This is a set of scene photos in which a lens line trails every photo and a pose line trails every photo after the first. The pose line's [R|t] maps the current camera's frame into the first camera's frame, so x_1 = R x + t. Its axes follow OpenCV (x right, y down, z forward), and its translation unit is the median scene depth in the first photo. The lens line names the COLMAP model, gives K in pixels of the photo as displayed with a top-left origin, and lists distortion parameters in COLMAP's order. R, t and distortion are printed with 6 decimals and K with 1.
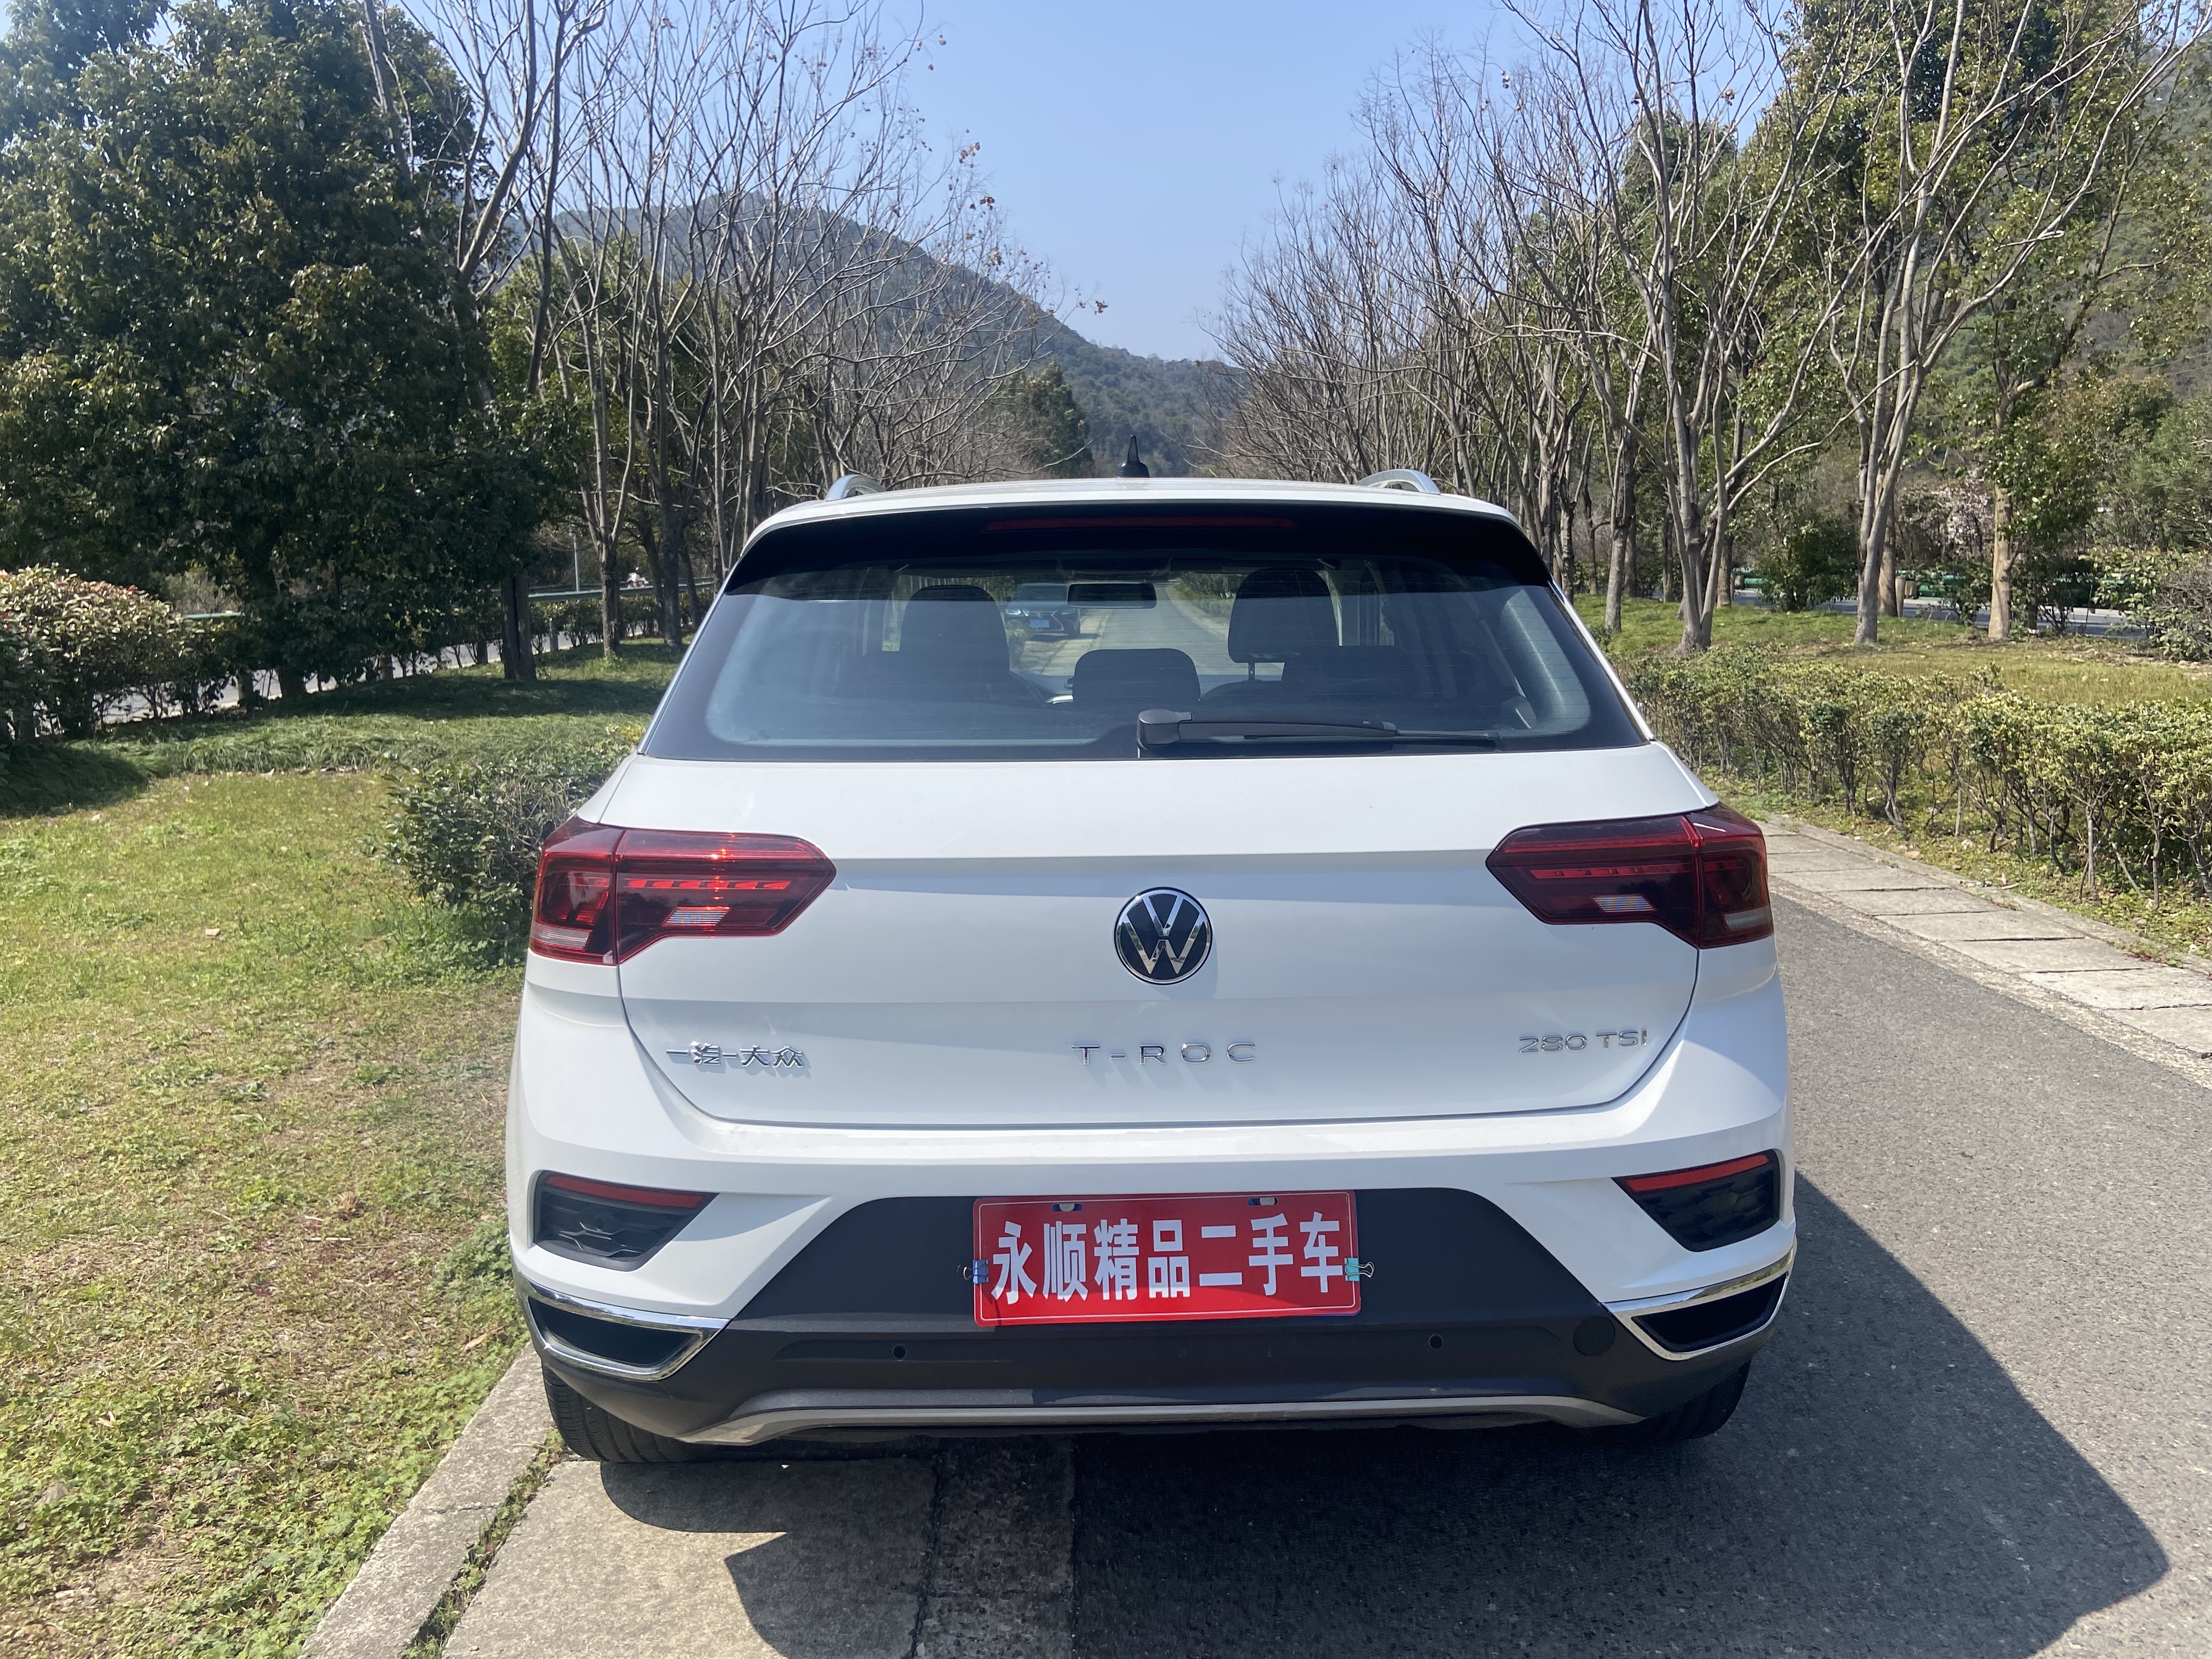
lens RADIAL K [[1693.6, 0, 1076.3], [0, 1693.6, 820.9], [0, 0, 1]] dist [0.077508, -0.073182]
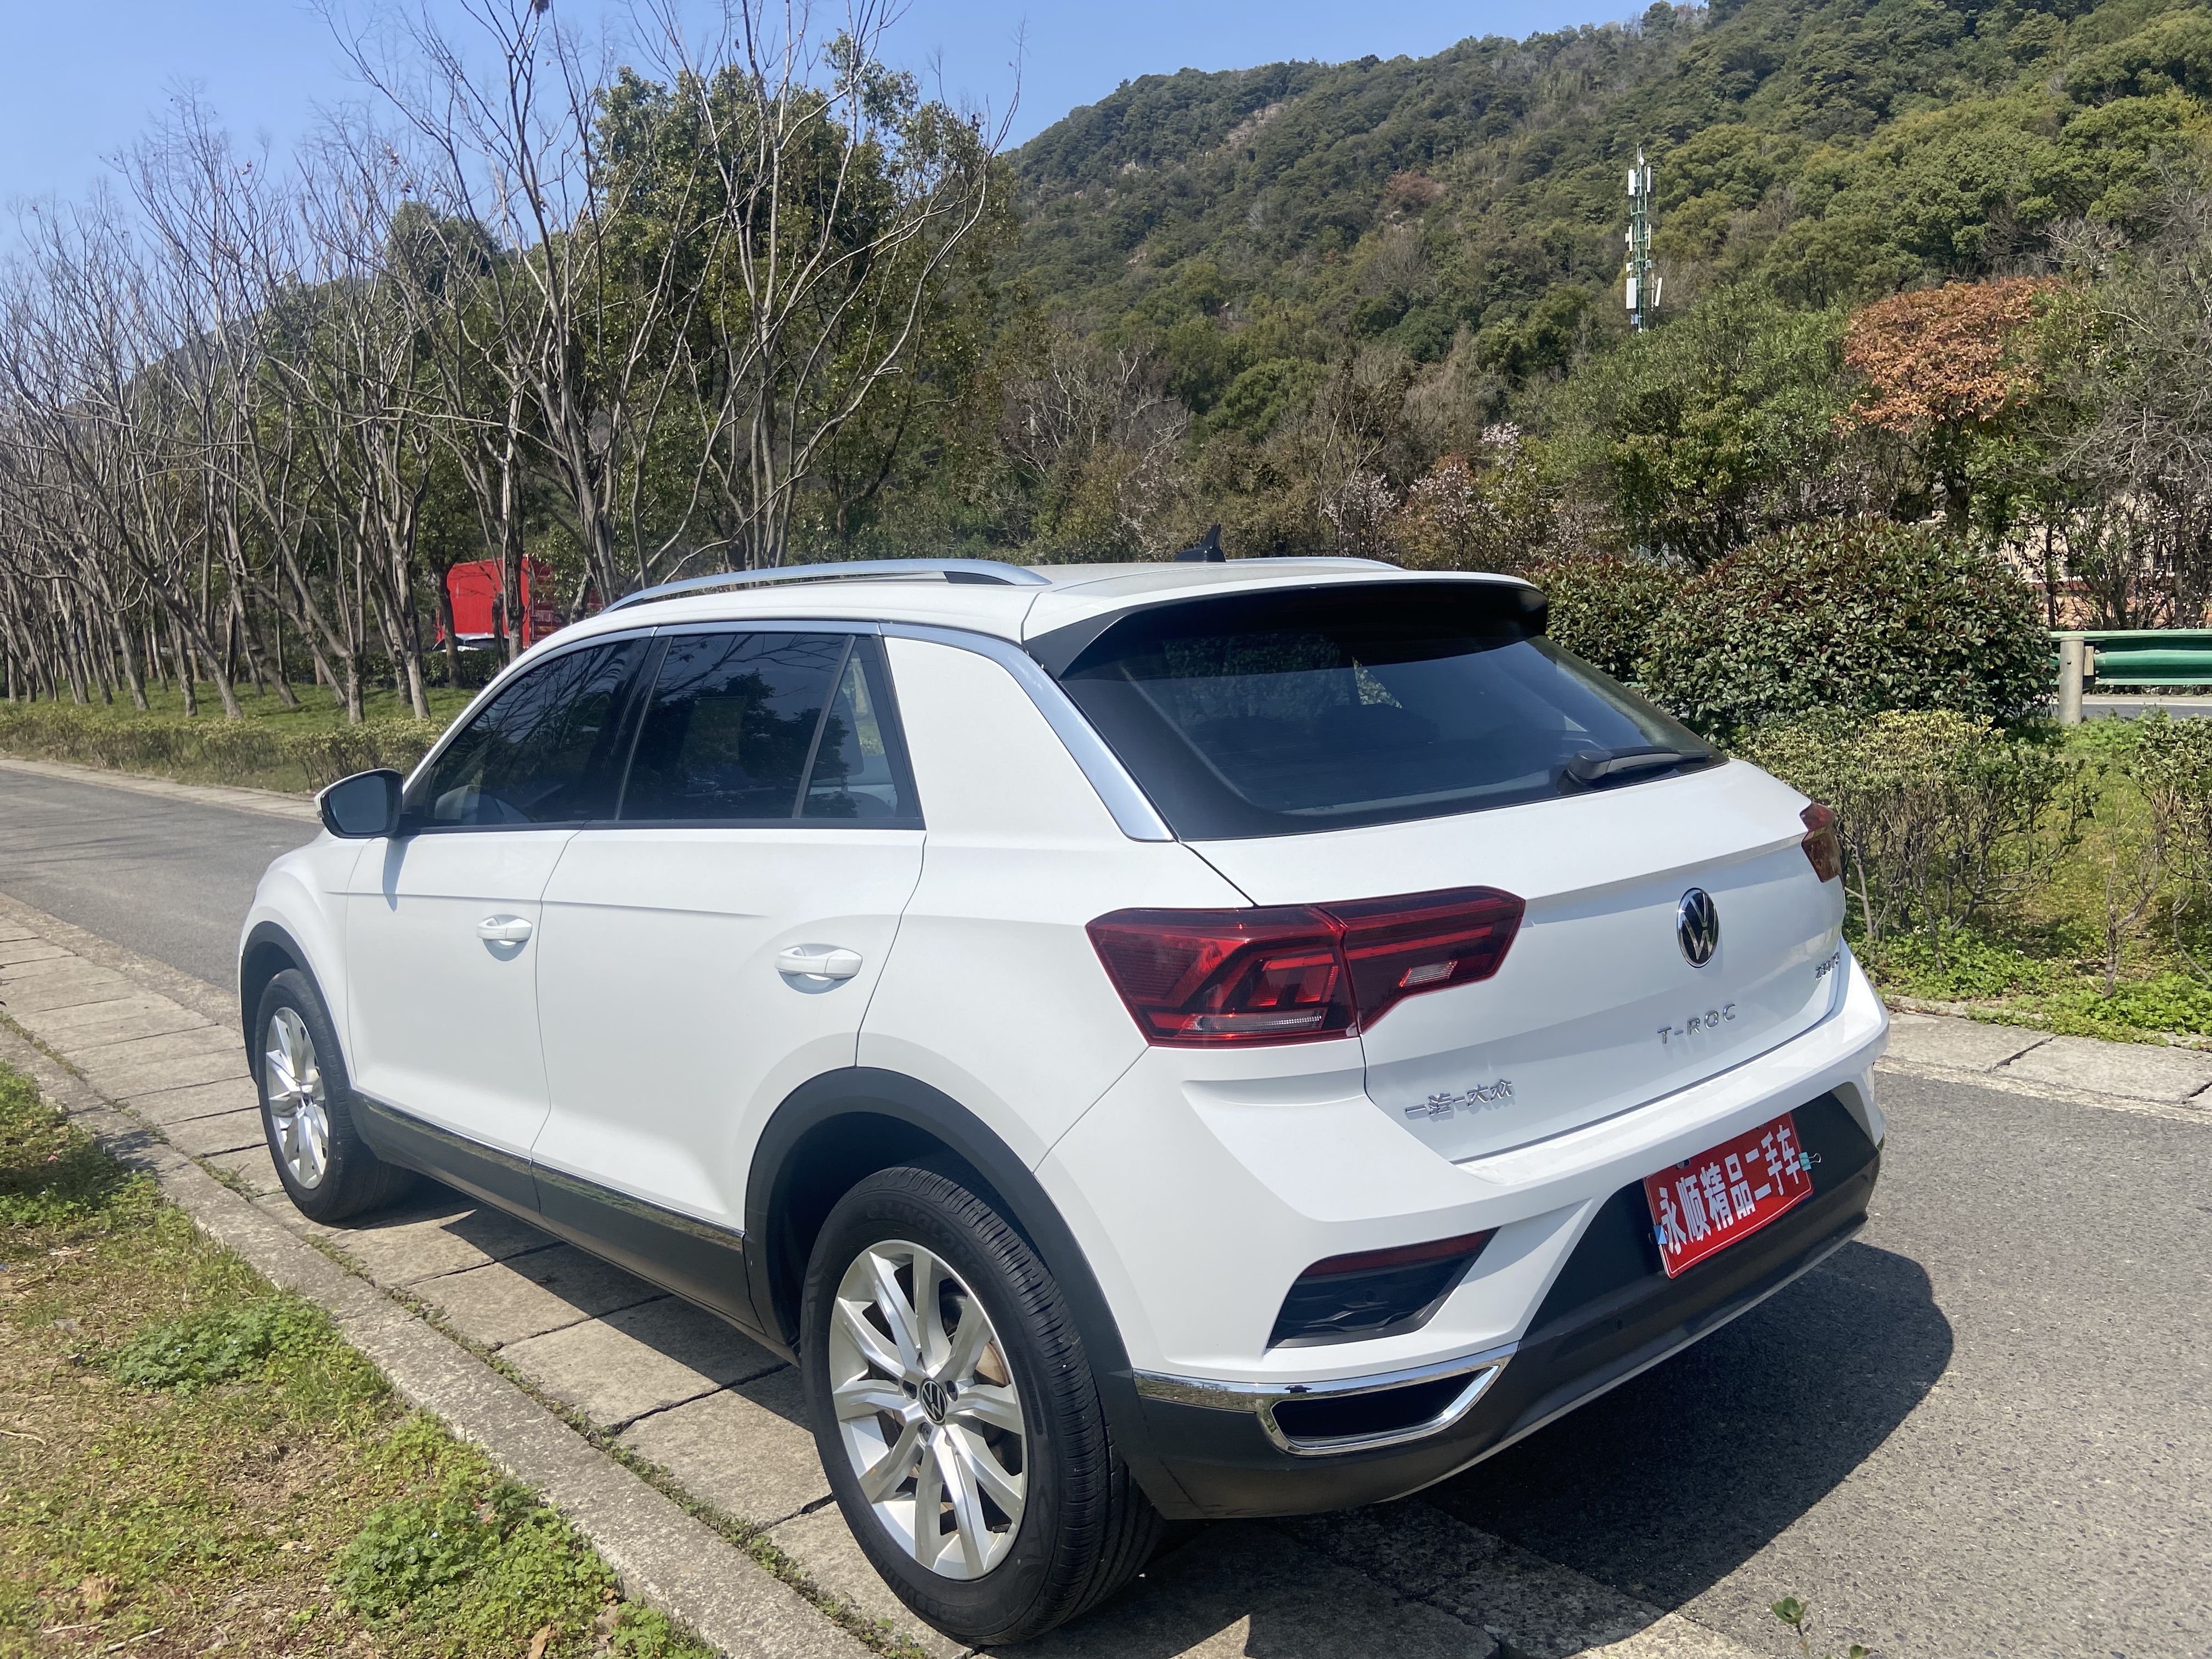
lens RADIAL K [[1688.3, 0, 1118.8], [0, 1688.3, 829.0], [0, 0, 1]] dist [0.119561, -0.158293]
pose [[0.745589, -0.100348, 0.658807, -1.047264], [0.131597, 0.991301, 0.002062, -0.059376], [-0.653283, 0.085159, 0.752309, 0.327239]]
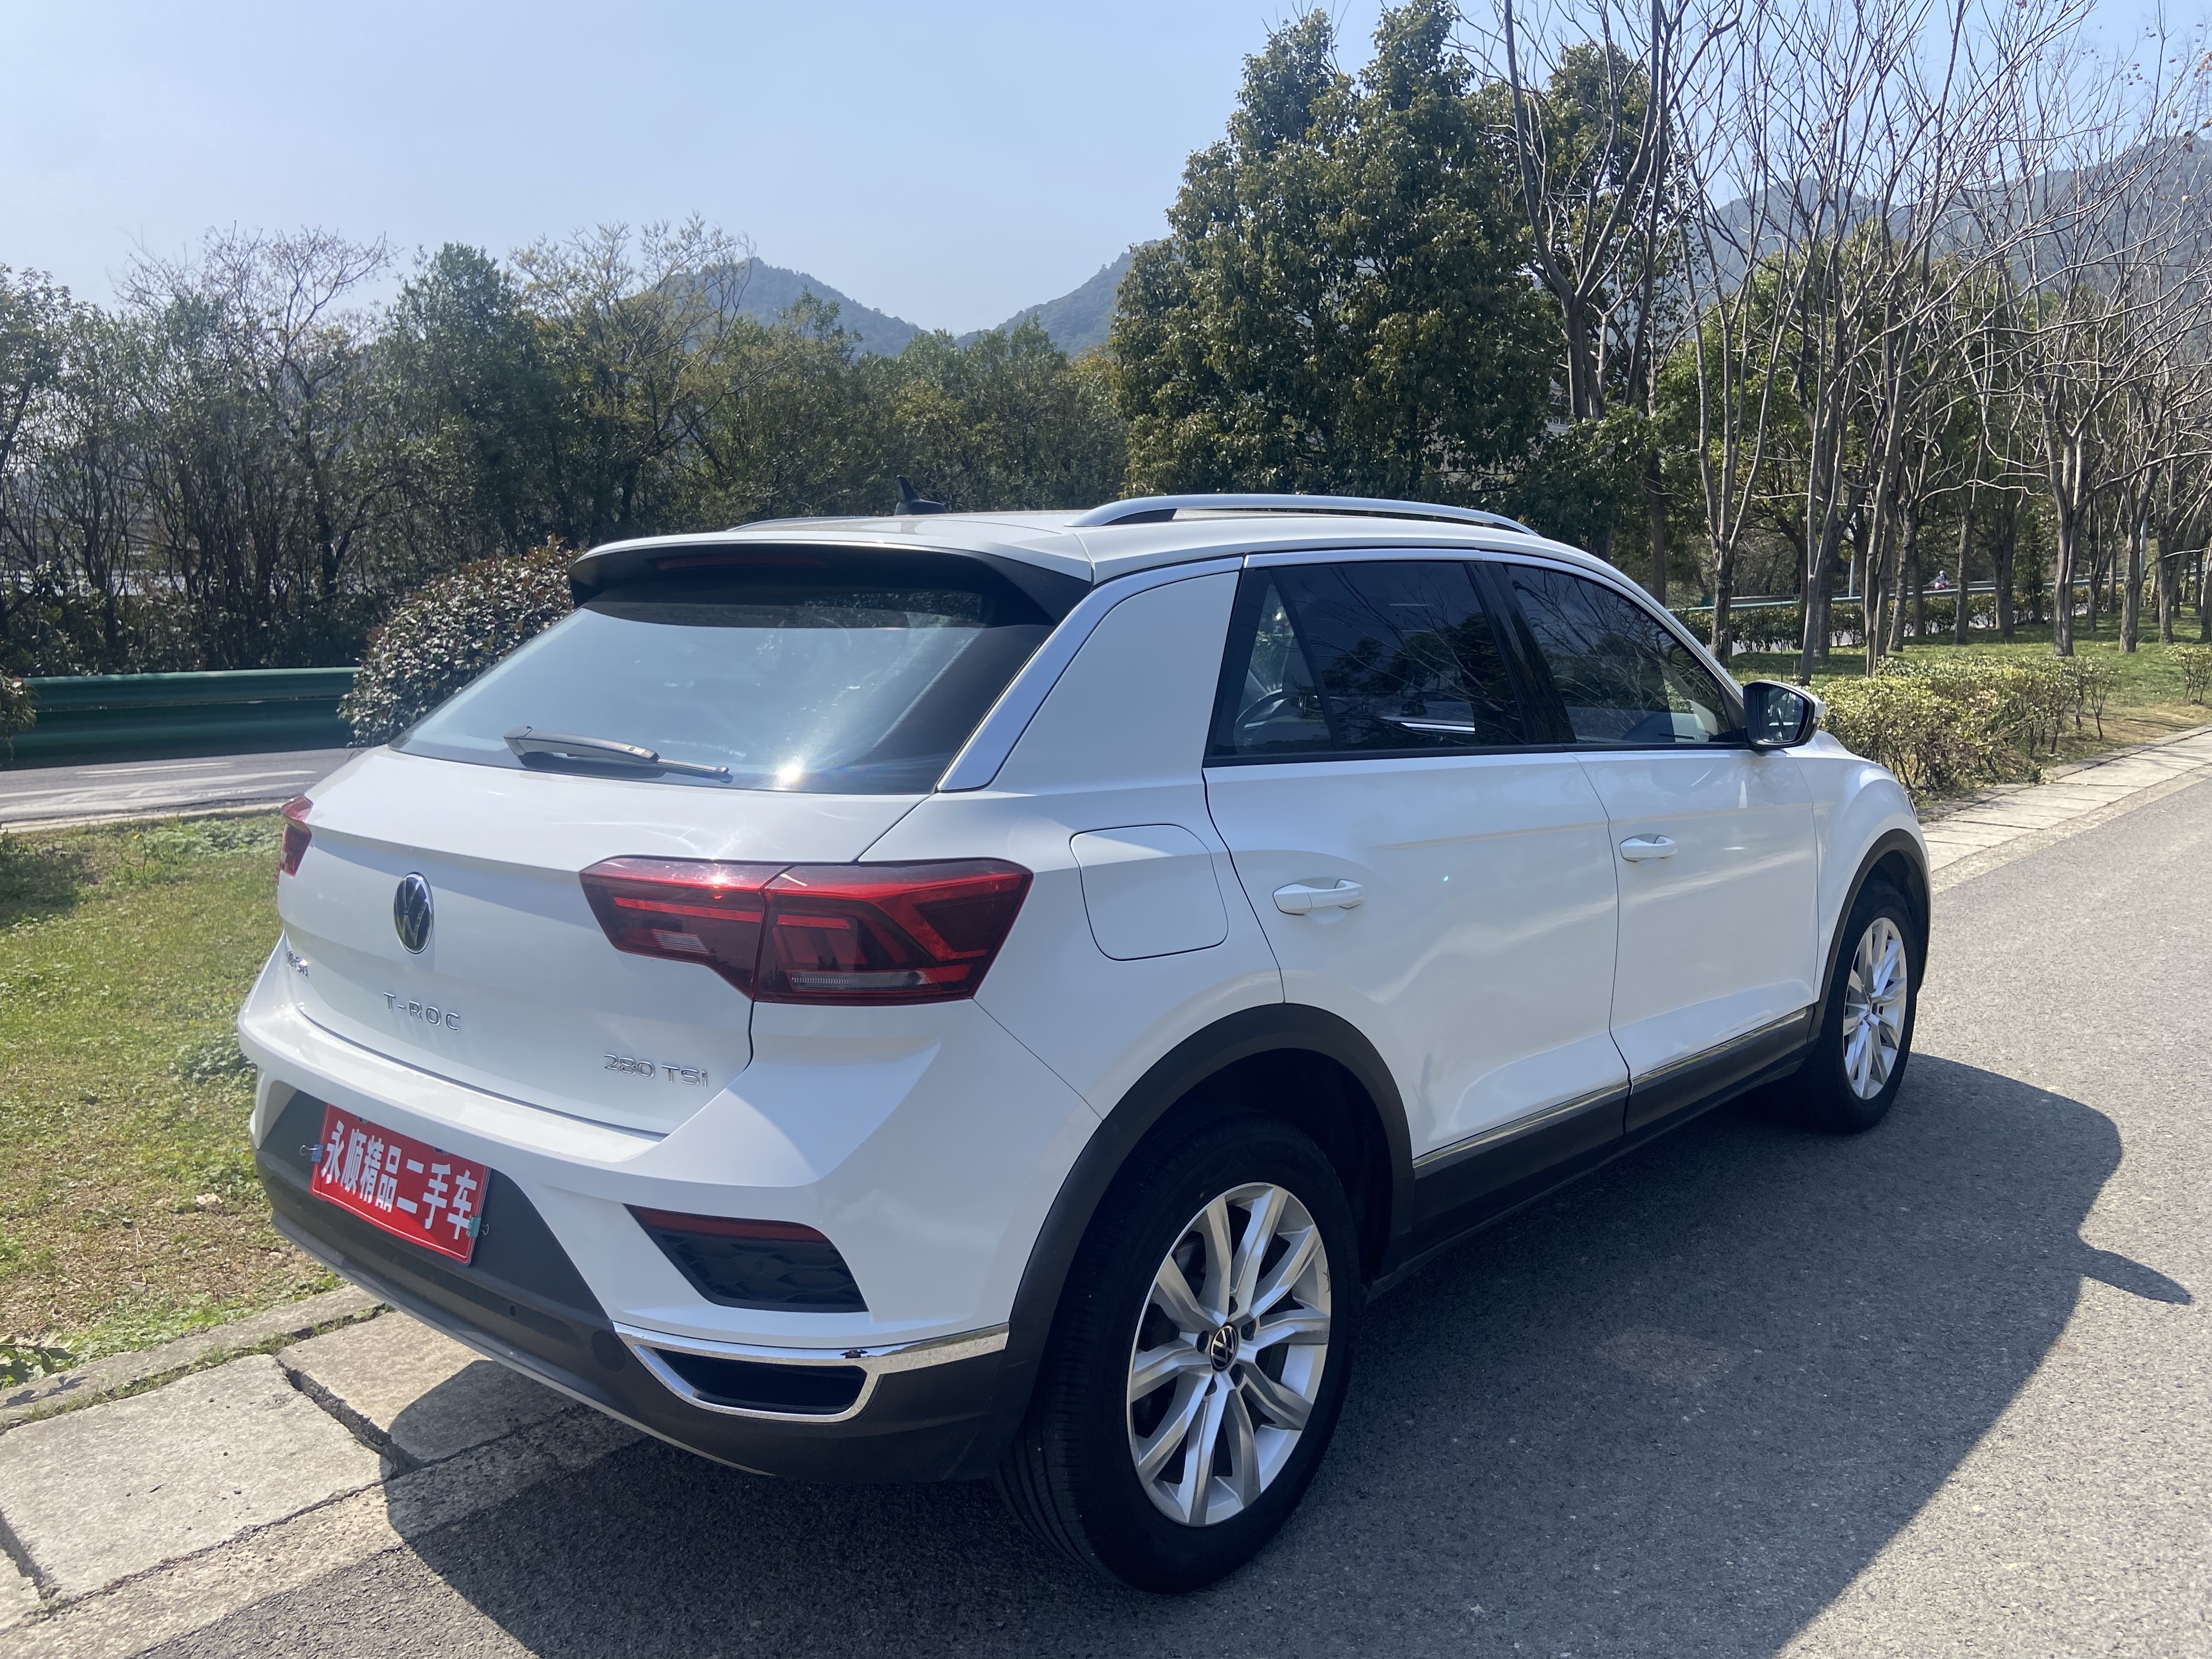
lens RADIAL K [[1682.8, 0, 1106.0], [0, 1682.8, 829.5], [0, 0, 1]] dist [0.027504, 0.001364]
pose [[0.726001, 0.093256, -0.681341, 1.189007], [-0.090828, 0.995086, 0.039417, -0.080637], [0.681669, 0.033268, 0.730904, 0.448281]]
